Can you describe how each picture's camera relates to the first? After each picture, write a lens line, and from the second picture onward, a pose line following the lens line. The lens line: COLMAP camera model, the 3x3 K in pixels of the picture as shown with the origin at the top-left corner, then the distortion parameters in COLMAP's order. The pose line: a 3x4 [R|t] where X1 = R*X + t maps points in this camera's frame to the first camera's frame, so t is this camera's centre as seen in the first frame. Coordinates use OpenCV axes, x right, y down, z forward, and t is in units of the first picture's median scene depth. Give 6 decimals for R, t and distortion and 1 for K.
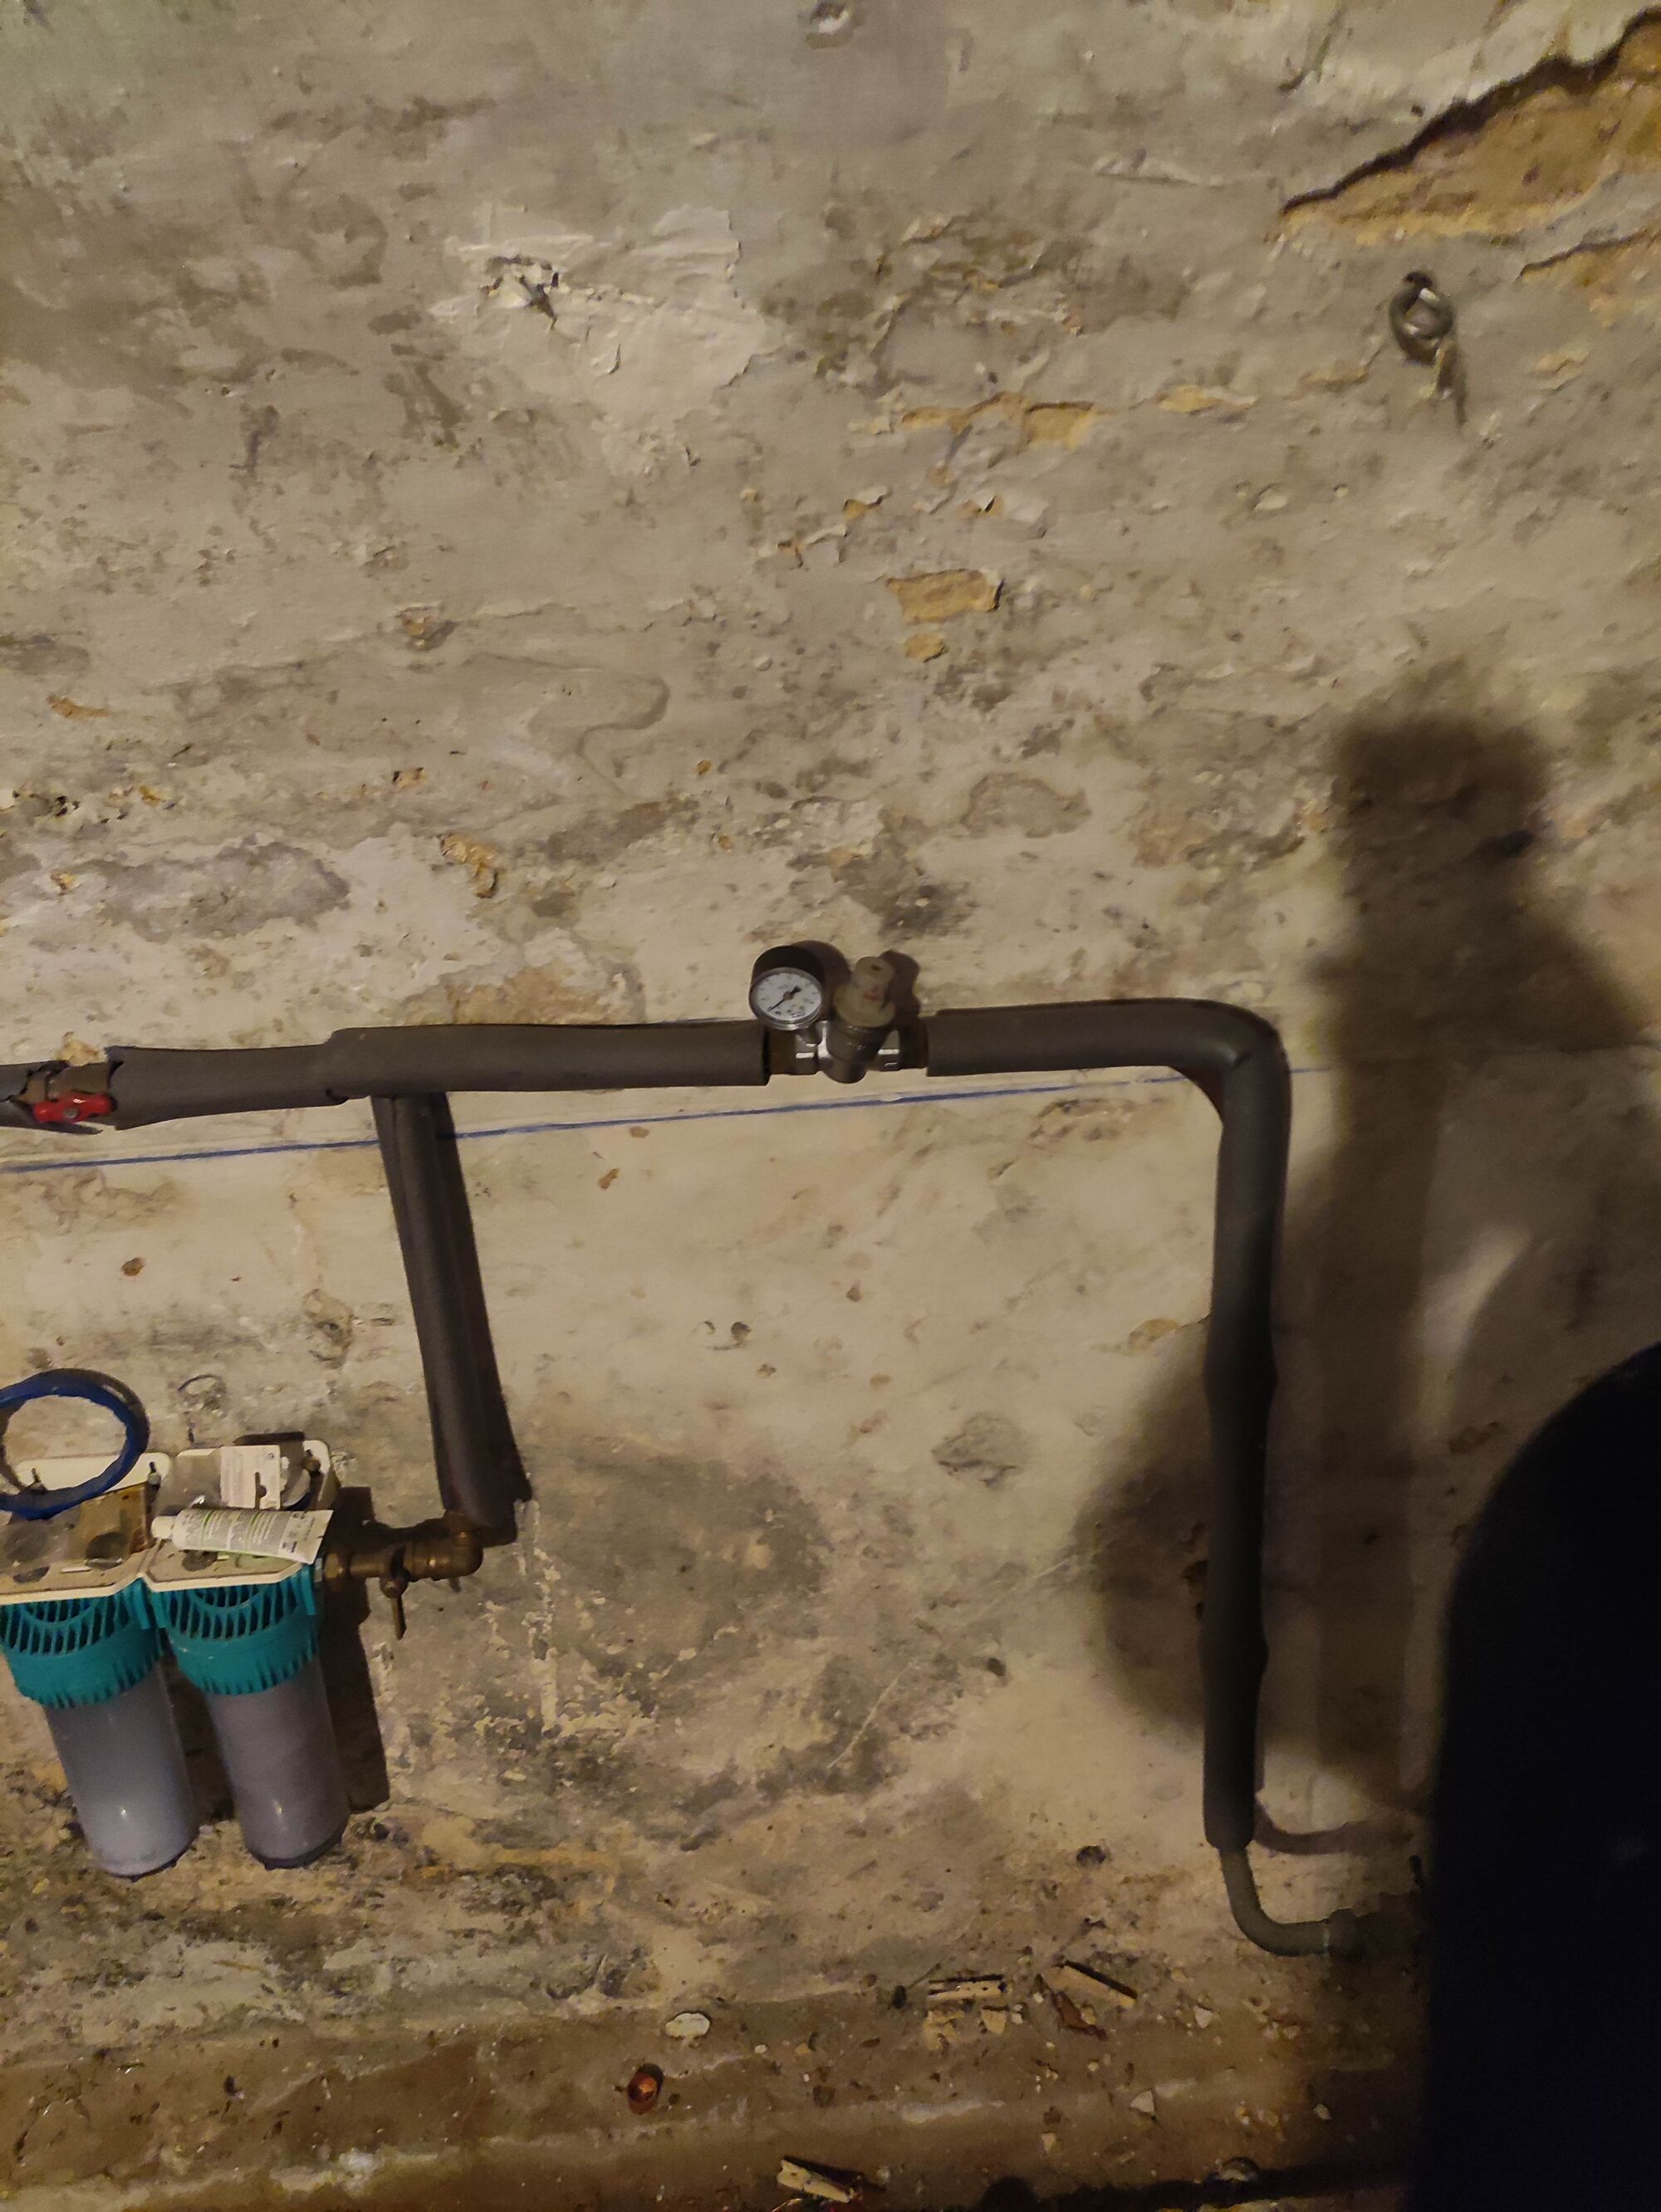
lens RADIAL K [[1637.6, 0, 830.5], [0, 1637.6, 1106.0], [0, 0, 1]] dist [0.034184, -0.010475]
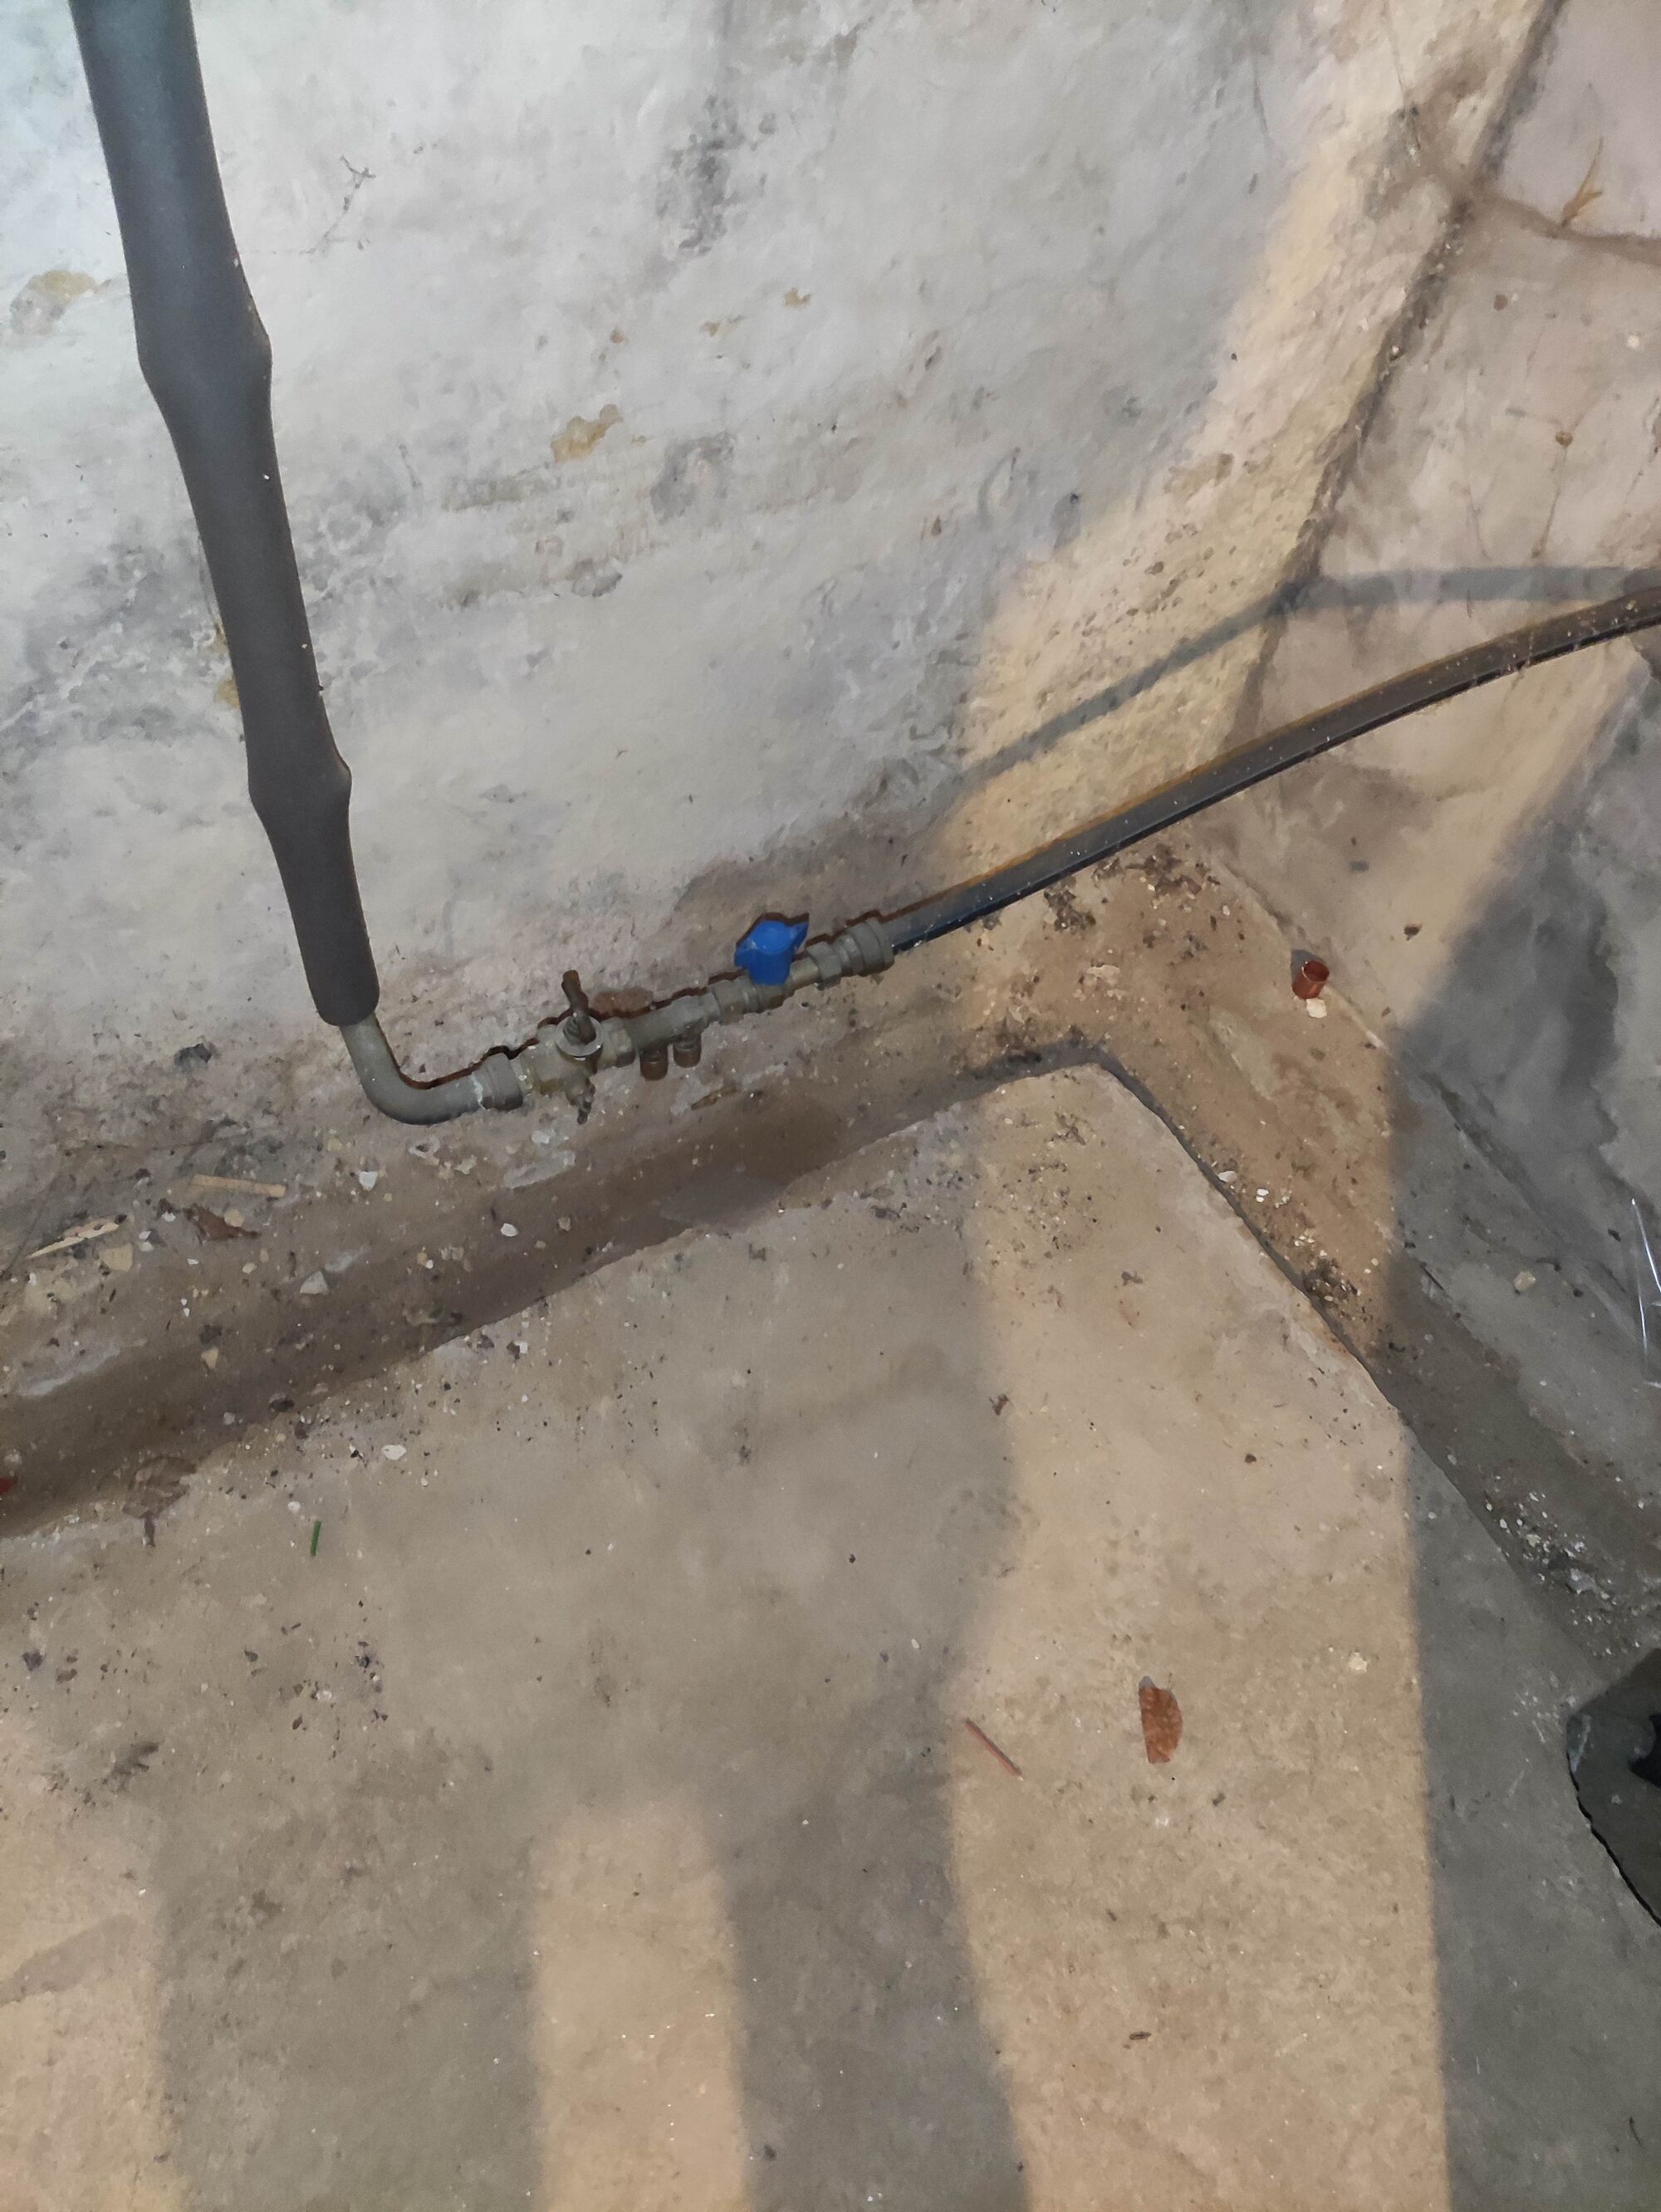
lens RADIAL K [[1598.0, 0, 830.5], [0, 1598.0, 1106.0], [0, 0, 1]] dist [0.044581, -0.040081]
pose [[0.874384, -0.279860, 0.396397, 0.114669], [0.027254, 0.843954, 0.535722, 0.070040], [-0.484468, -0.457624, 0.745568, 0.268429]]
